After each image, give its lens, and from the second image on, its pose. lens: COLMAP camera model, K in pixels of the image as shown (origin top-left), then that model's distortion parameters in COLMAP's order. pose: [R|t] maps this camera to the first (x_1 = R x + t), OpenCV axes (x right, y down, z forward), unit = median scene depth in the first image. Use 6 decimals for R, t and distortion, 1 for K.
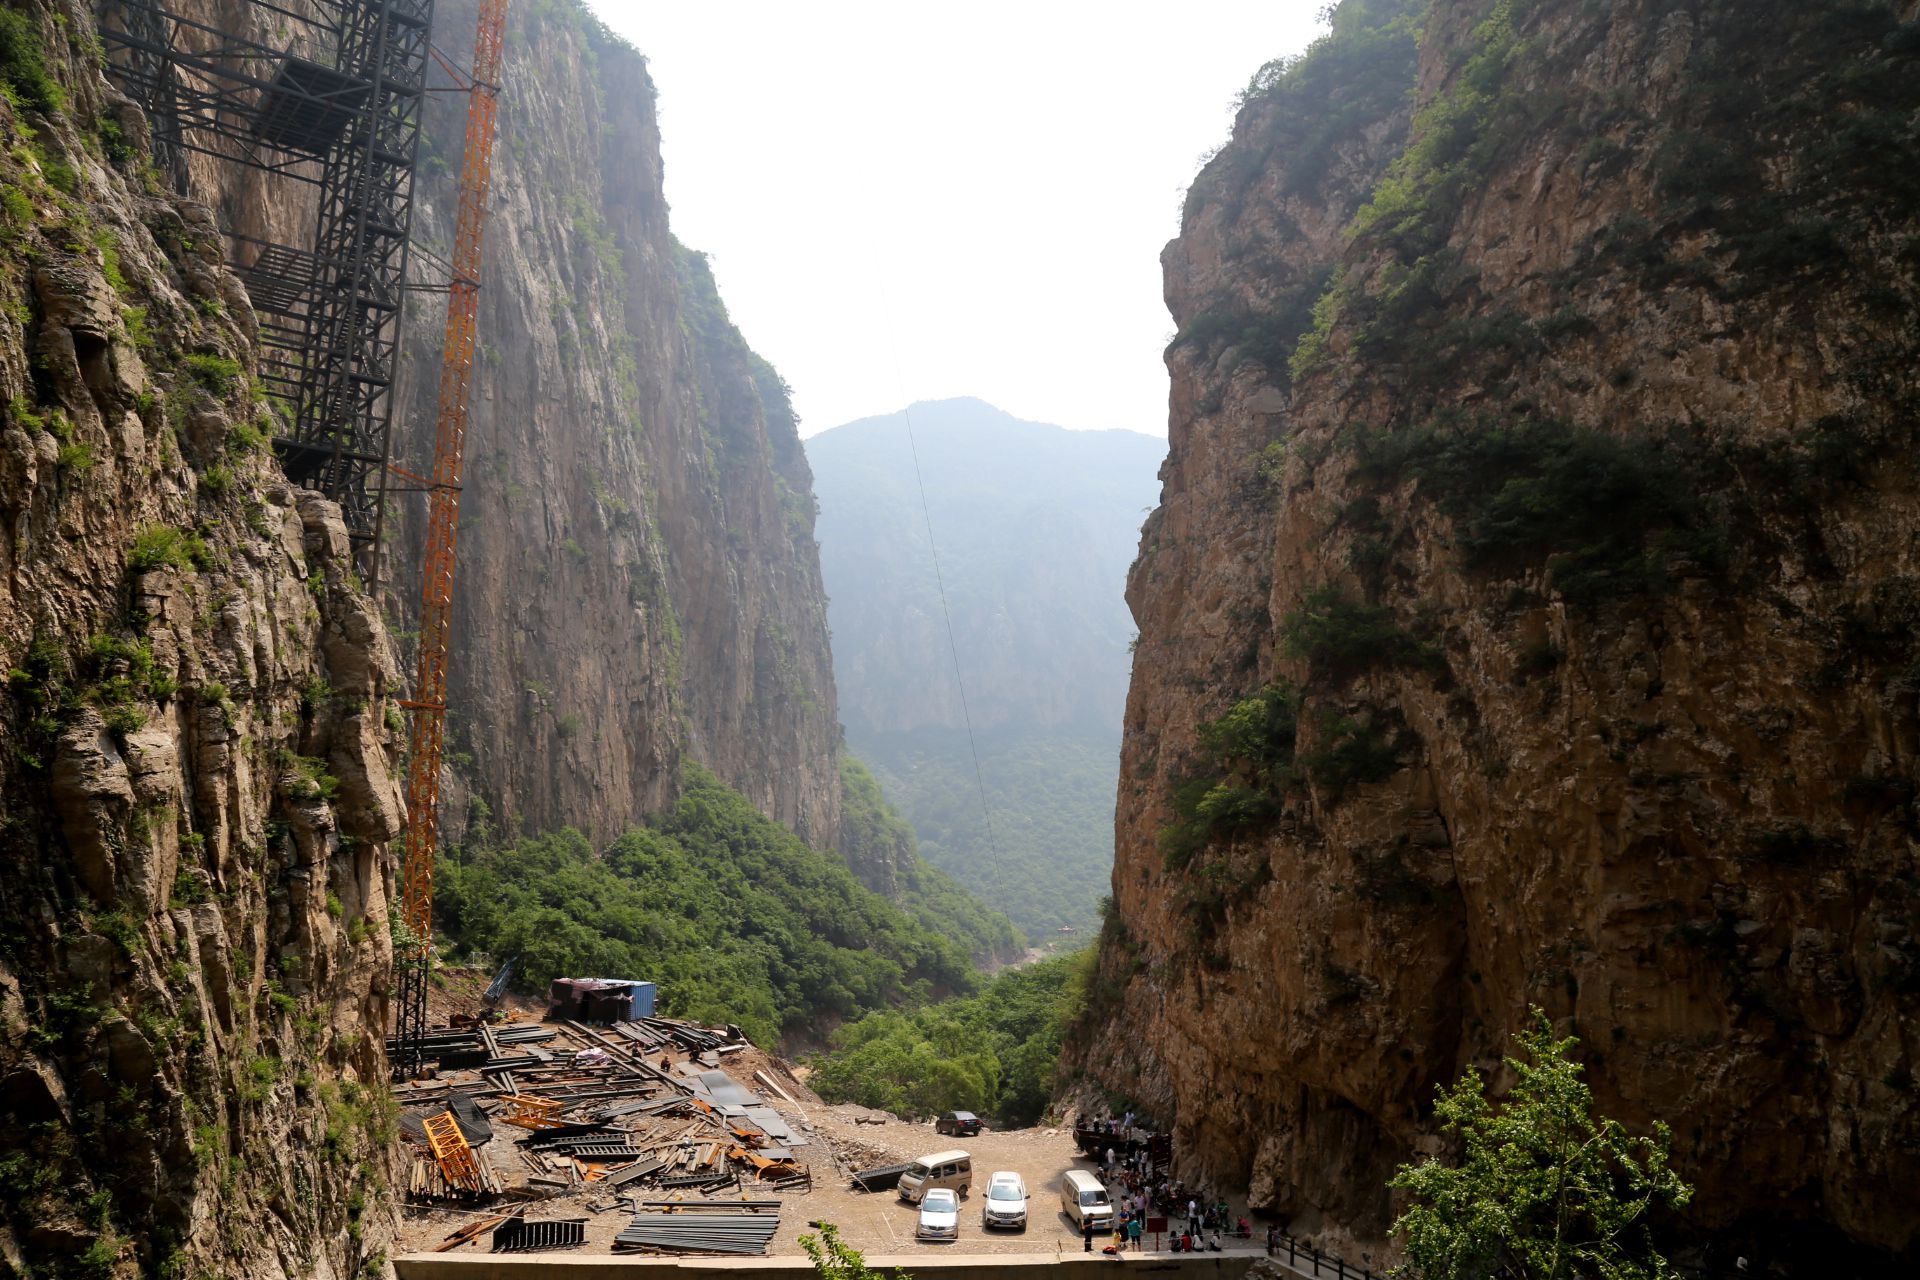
lens RADIAL K [[1315.6, 0, 966.8], [0, 1315.6, 640.1], [0, 0, 1]] dist [-0.125006, 0.073472]
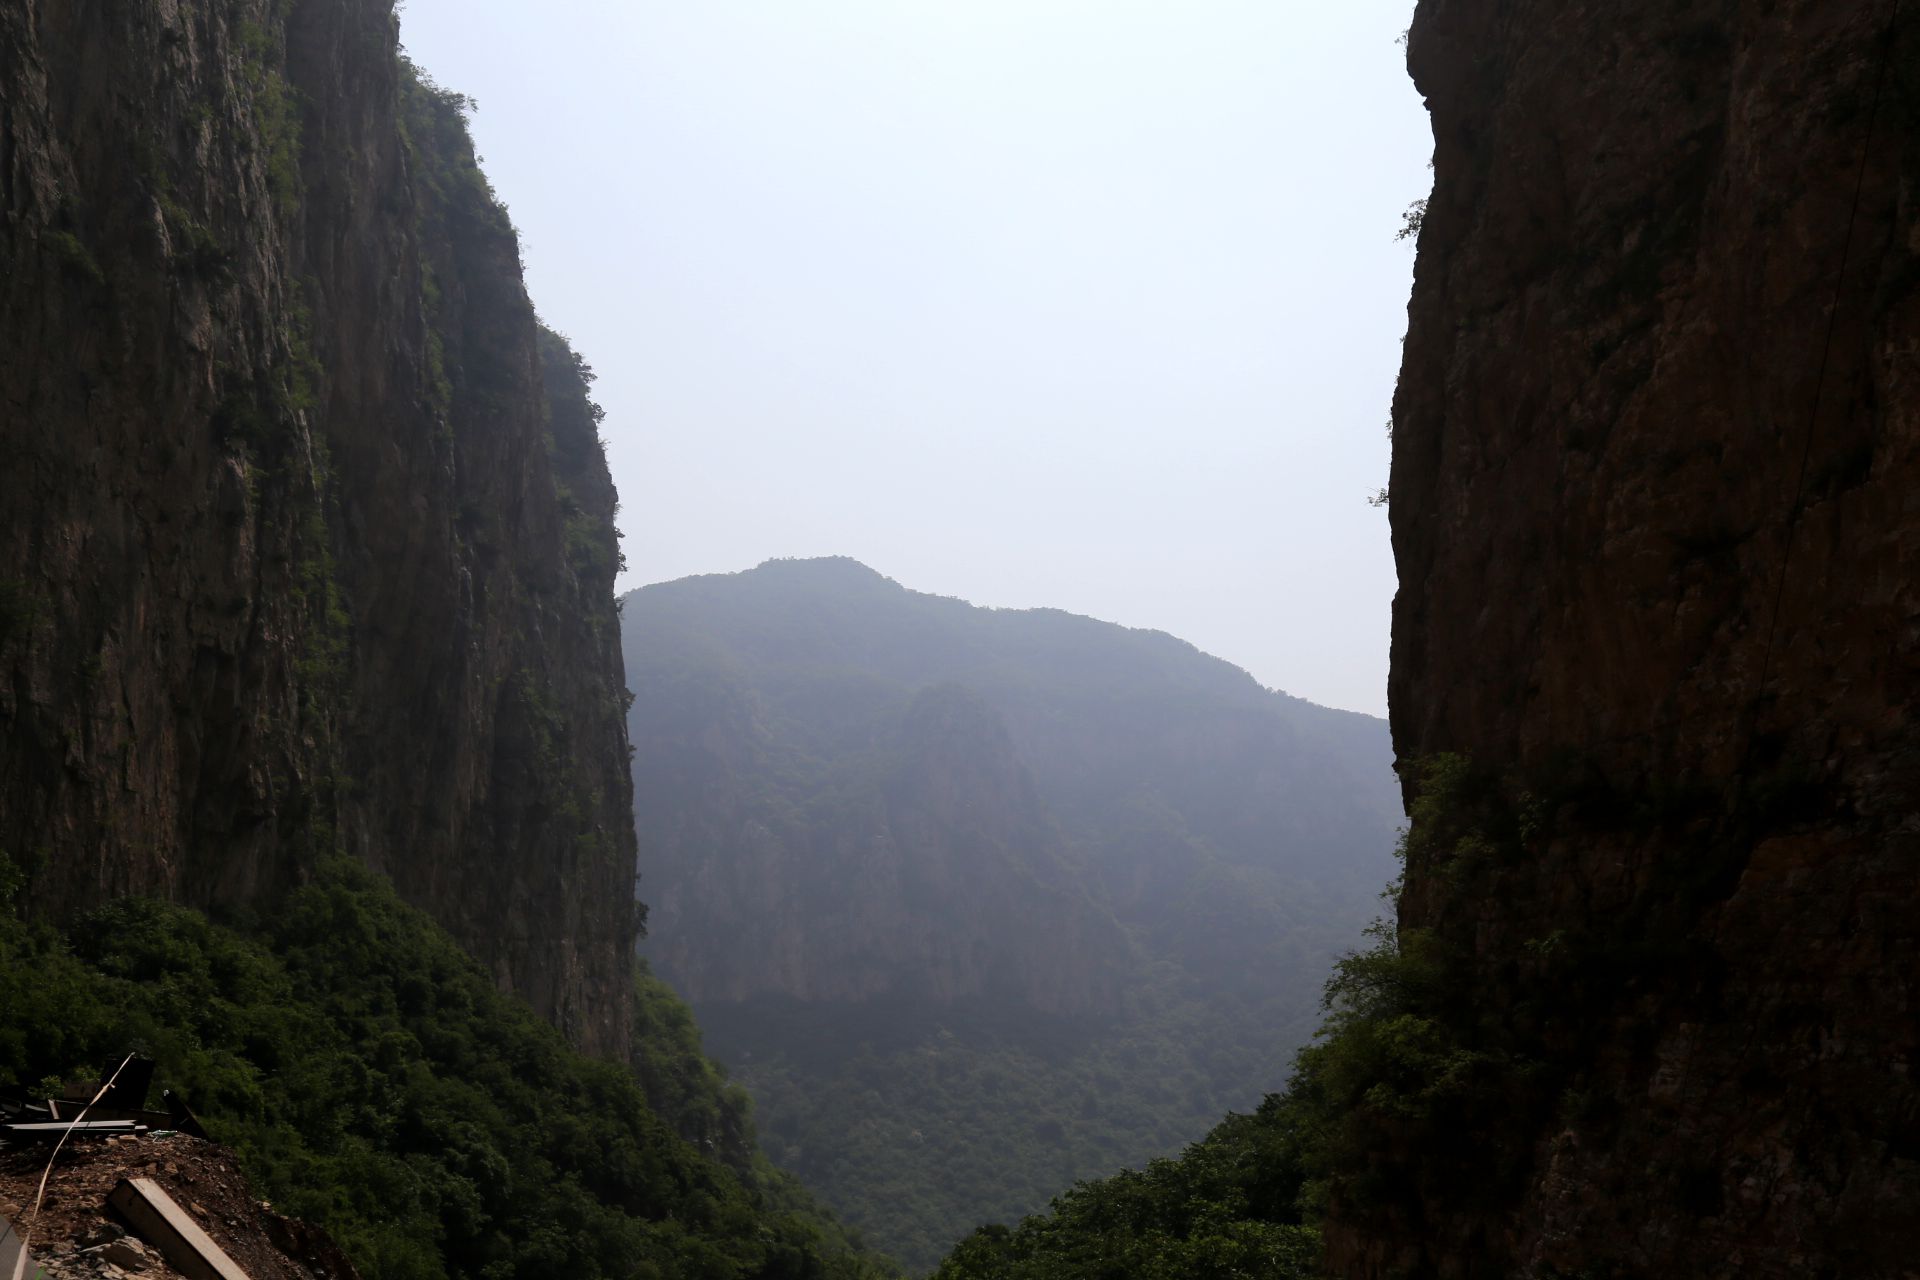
lens RADIAL K [[1729.4, 0, 960.0], [0, 1729.4, 640.0], [0, 0, 1]] dist [-0.012860, 0.075252]
pose [[0.996332, 0.038901, 0.076213, -0.051478], [-0.025258, 0.984699, -0.172423, 0.266157], [-0.081755, 0.169866, 0.982070, 0.640790]]
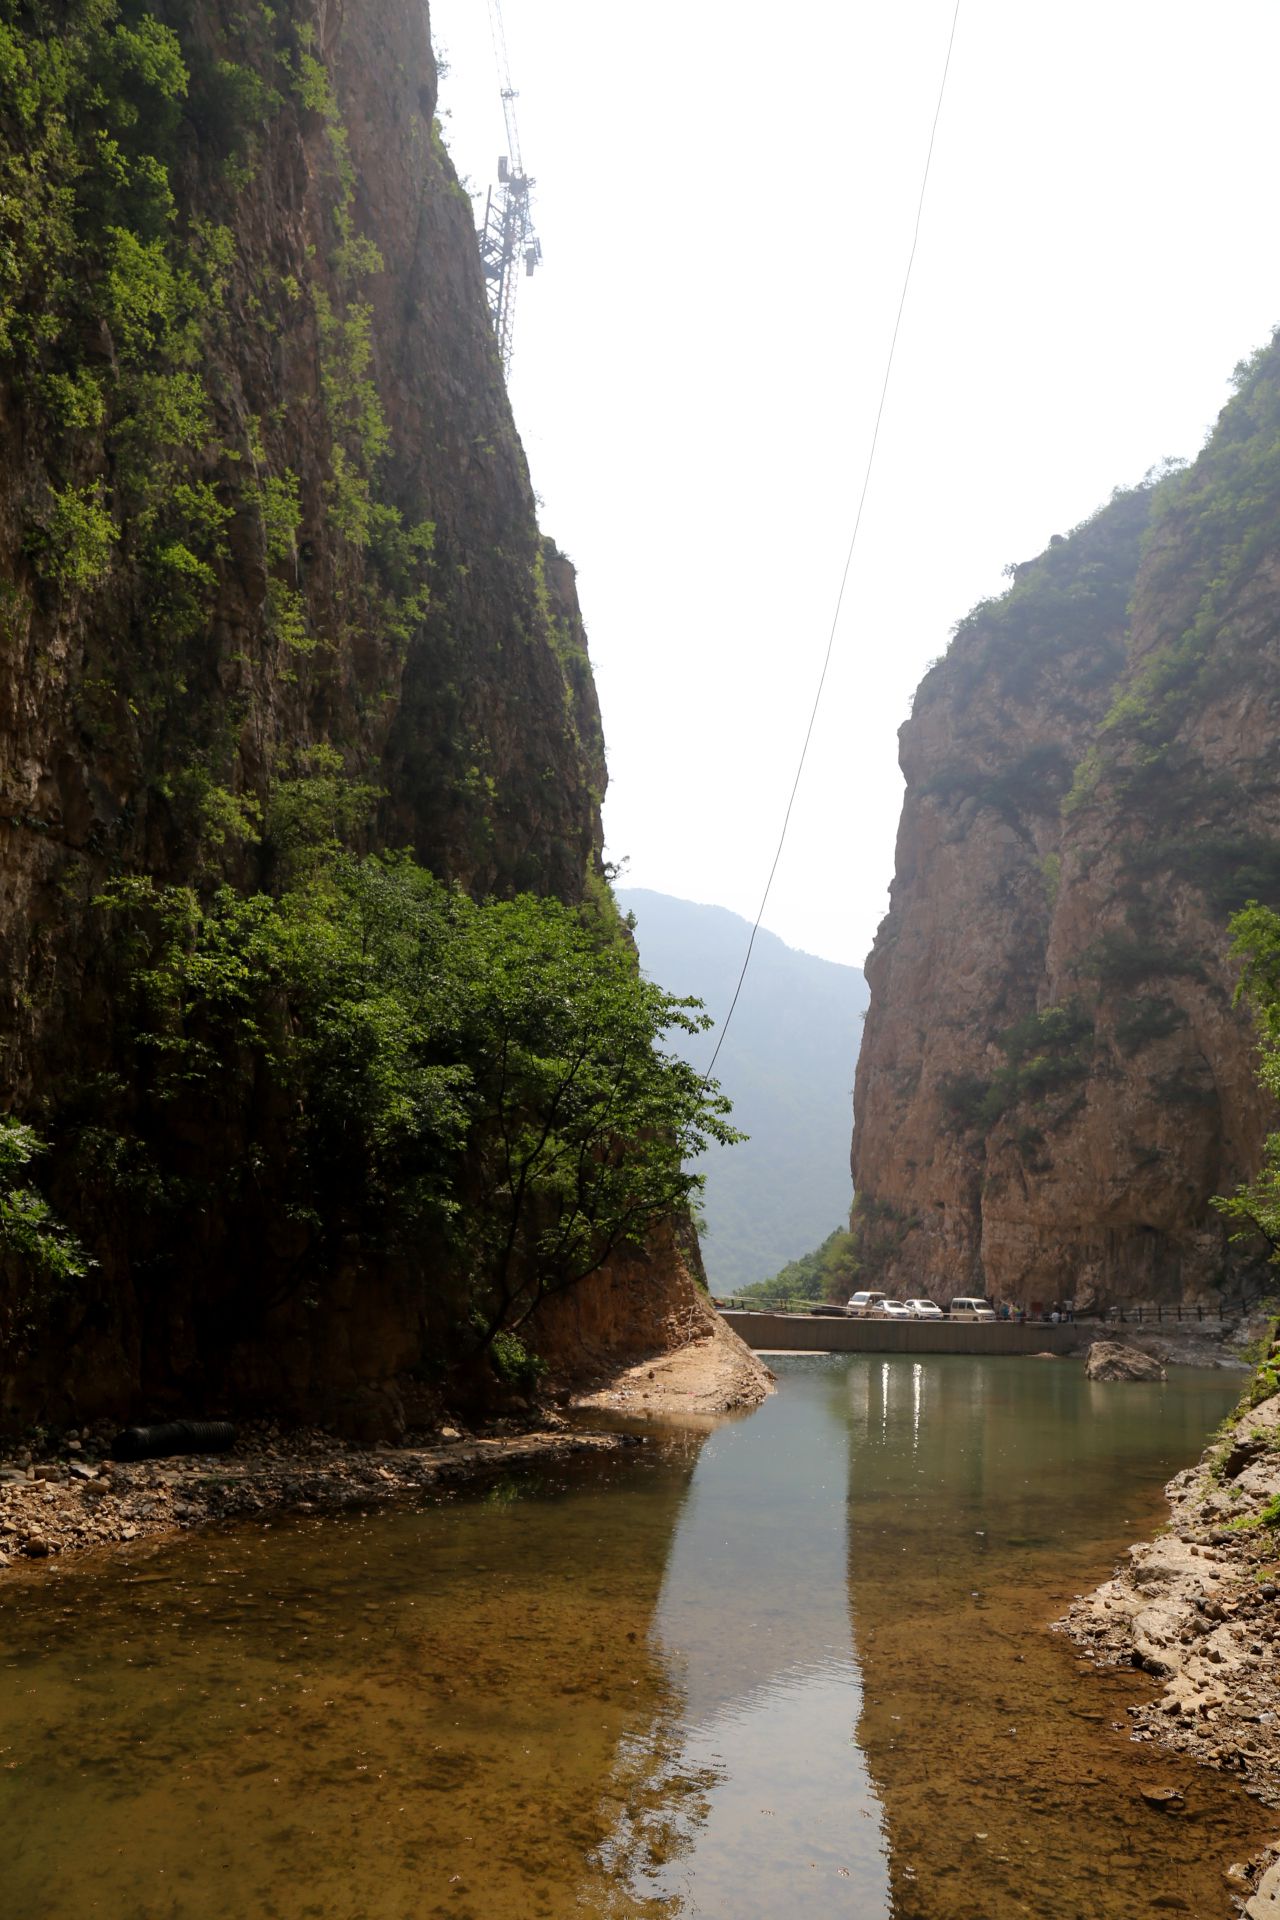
lens RADIAL K [[1307.6, 0, 638.0], [0, 1307.6, 932.3], [0, 0, 1]] dist [-0.123783, 0.069728]
pose [[0.988802, 0.063014, 0.135280, -0.348396], [-0.045430, 0.990558, -0.129345, 0.125646], [-0.142153, 0.121751, 0.982328, -0.339361]]
